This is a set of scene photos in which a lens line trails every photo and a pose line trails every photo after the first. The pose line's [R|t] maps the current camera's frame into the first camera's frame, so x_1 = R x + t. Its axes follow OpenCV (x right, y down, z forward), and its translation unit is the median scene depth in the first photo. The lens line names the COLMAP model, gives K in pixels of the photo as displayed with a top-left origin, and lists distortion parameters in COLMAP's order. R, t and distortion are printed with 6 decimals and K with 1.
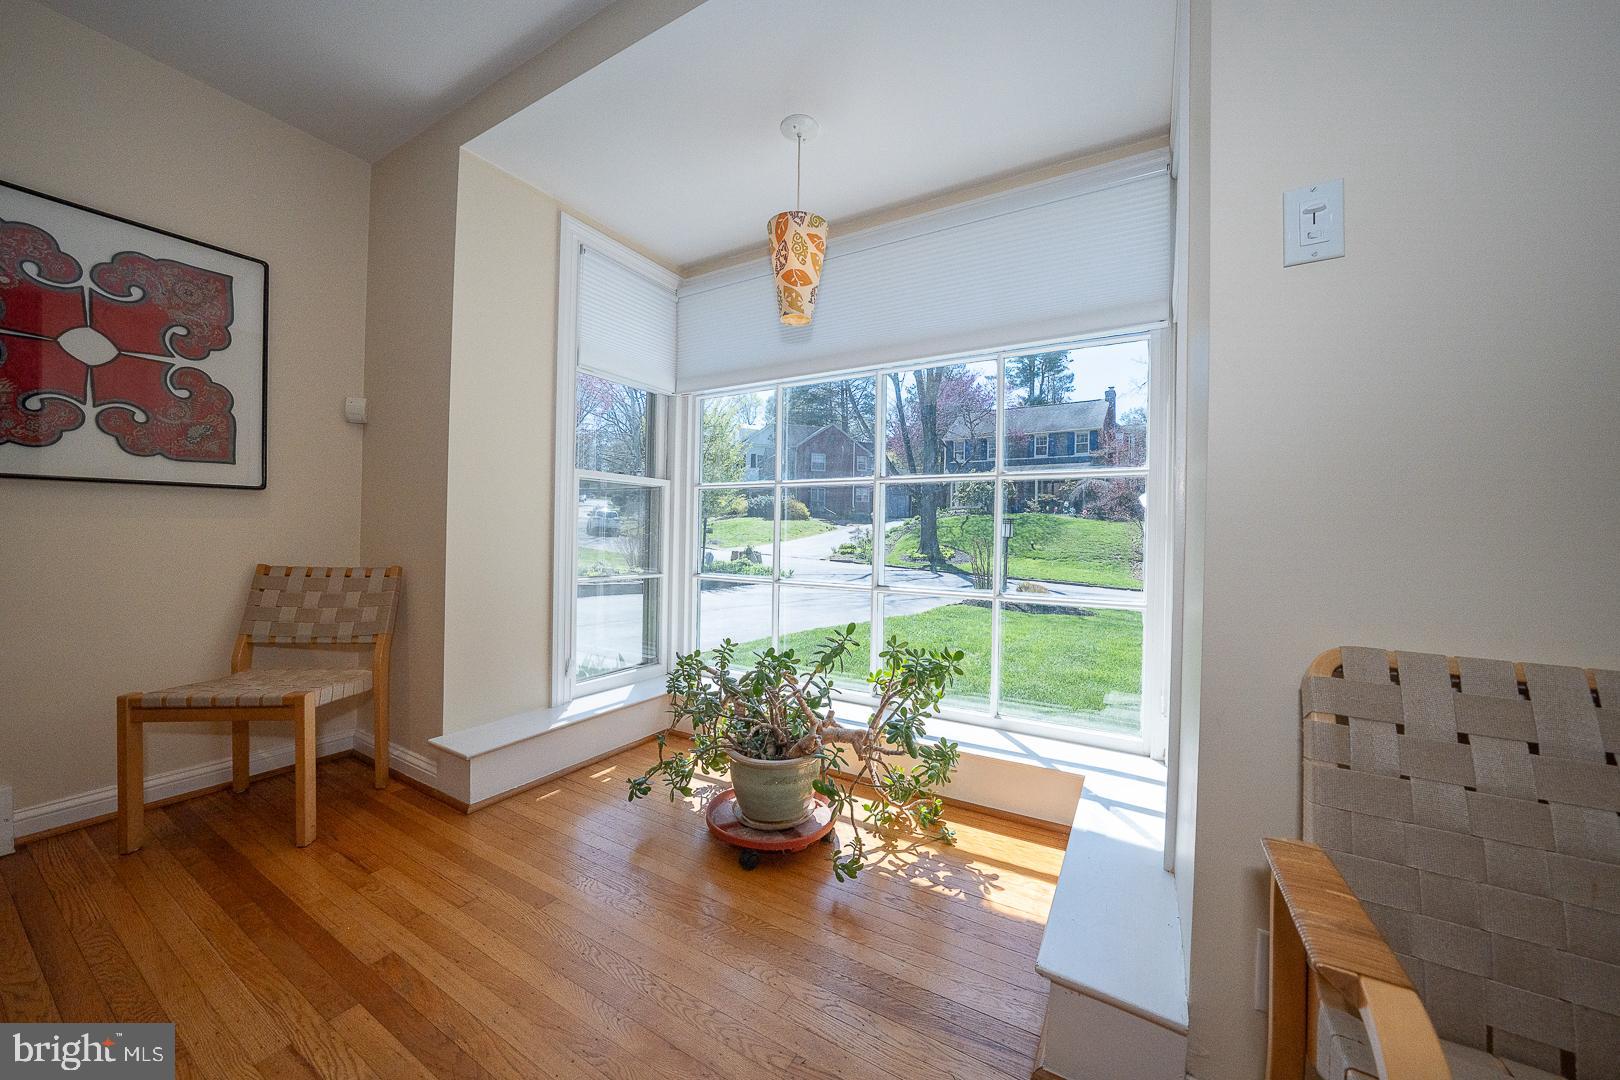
lens RADIAL K [[578.3, 0, 811.8], [0, 578.3, 533.2], [0, 0, 1]] dist [-0.007225, 0.000428]
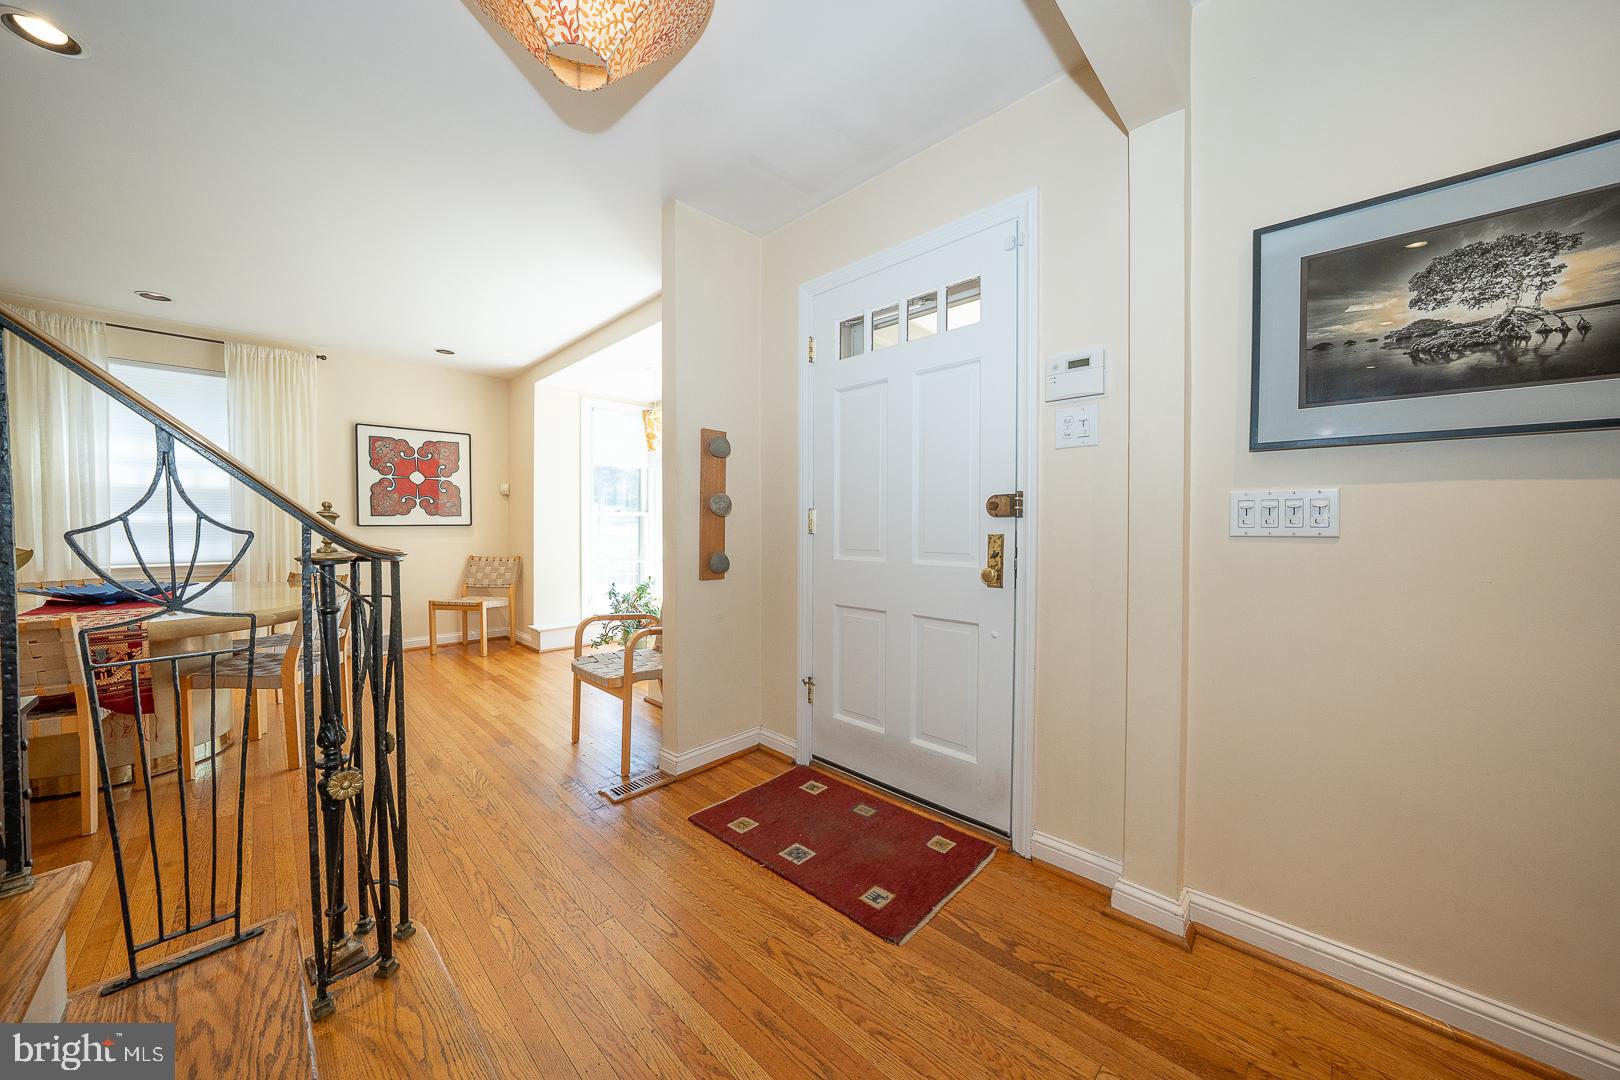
lens RADIAL K [[562.6, 0, 811.2], [0, 562.6, 532.7], [0, 0, 1]] dist [-0.019185, 0.002681]
pose [[0.973285, -0.014660, -0.229131, 1.107767], [0.016077, 0.999861, 0.004320, -0.034731], [0.229036, -0.007888, 0.973386, -1.091374]]
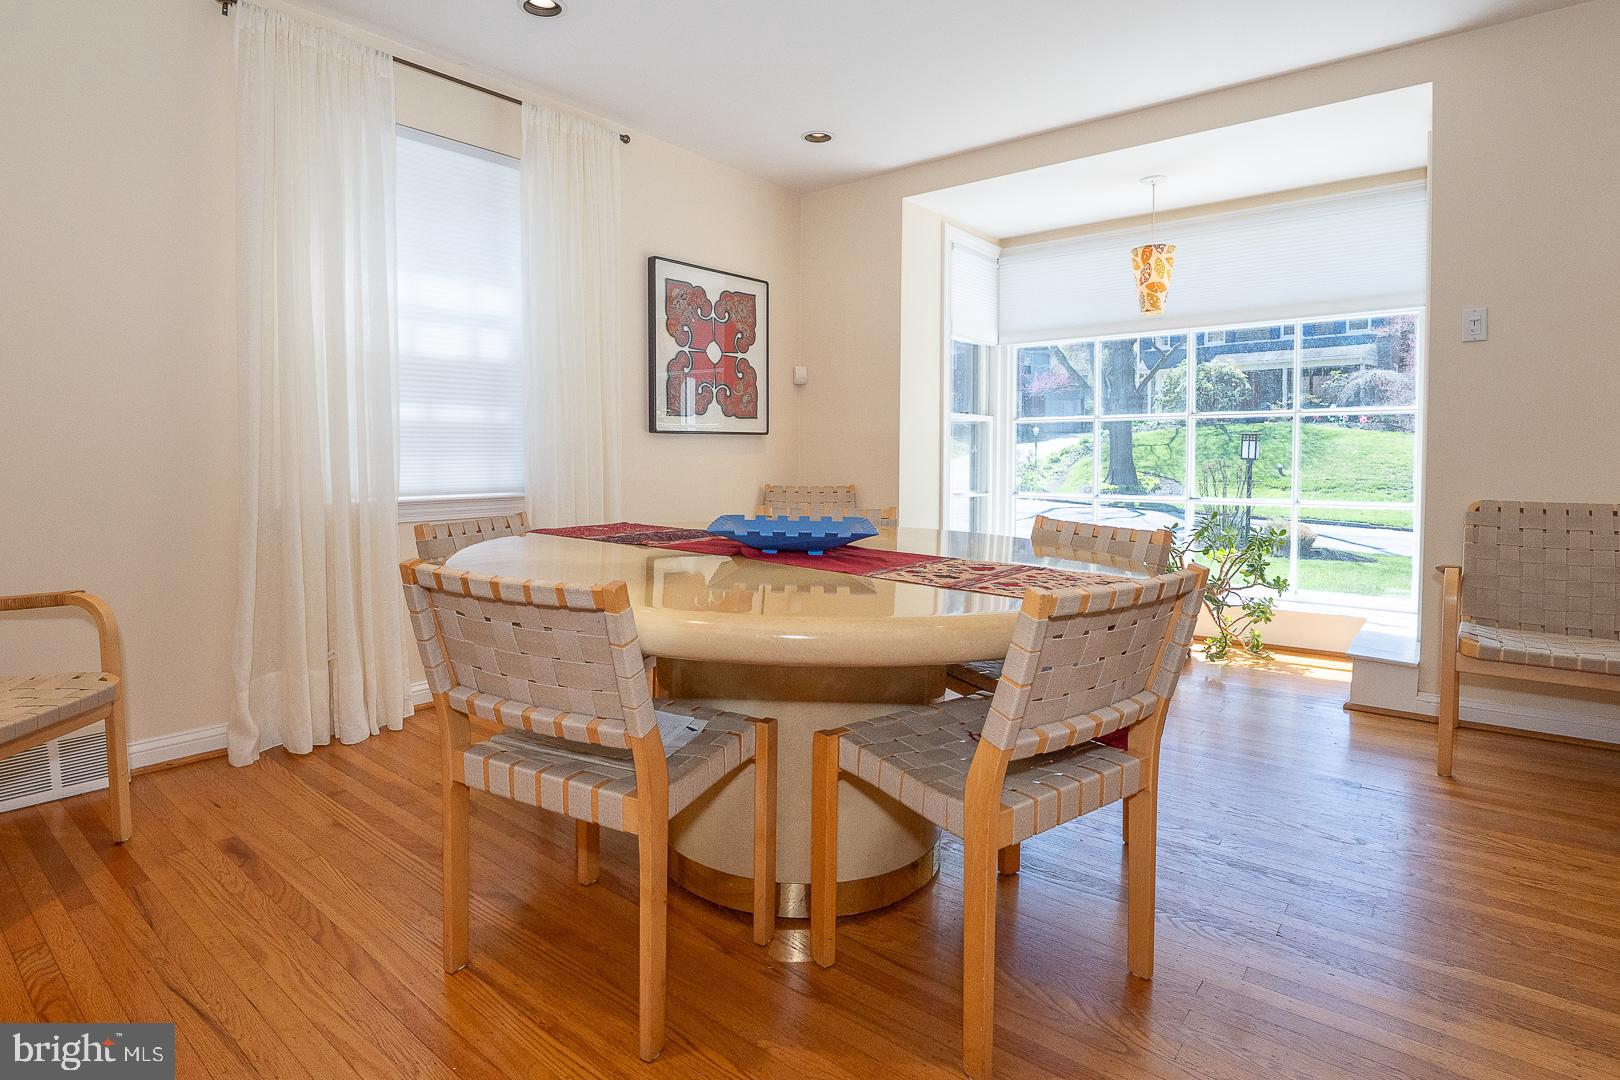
lens RADIAL K [[855.4, 0, 771.0], [0, 855.4, 470.3], [0, 0, 1]] dist [-0.021295, 0.003454]
pose [[0.985832, -0.012486, -0.167269, -0.616542], [0.014818, 0.999809, 0.012706, -0.012597], [0.167078, -0.015004, 0.985829, -1.273472]]
